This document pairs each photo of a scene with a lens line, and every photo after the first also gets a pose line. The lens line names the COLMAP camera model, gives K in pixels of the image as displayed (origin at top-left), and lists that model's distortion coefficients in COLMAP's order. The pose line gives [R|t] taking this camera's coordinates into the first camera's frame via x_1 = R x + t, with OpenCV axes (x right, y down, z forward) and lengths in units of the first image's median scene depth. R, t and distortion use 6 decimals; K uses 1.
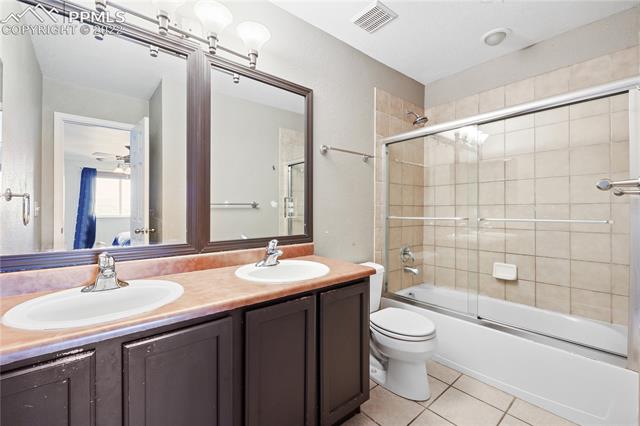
lens RADIAL K [[275.3, 0, 319.9], [0, 275.3, 210.6], [0, 0, 1]] dist [0.000555, 0.000013]
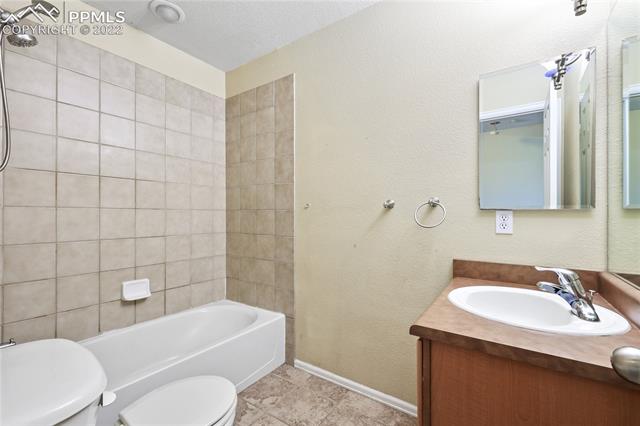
lens RADIAL K [[275.3, 0, 319.5], [0, 275.3, 214.7], [0, 0, 1]] dist [0.000555, 0.000013]
pose [[-0.262480, 0.002830, 0.964933, -0.287279], [0.001757, 0.999995, -0.002455, -0.002005], [-0.964936, 0.001051, -0.262484, 0.728354]]
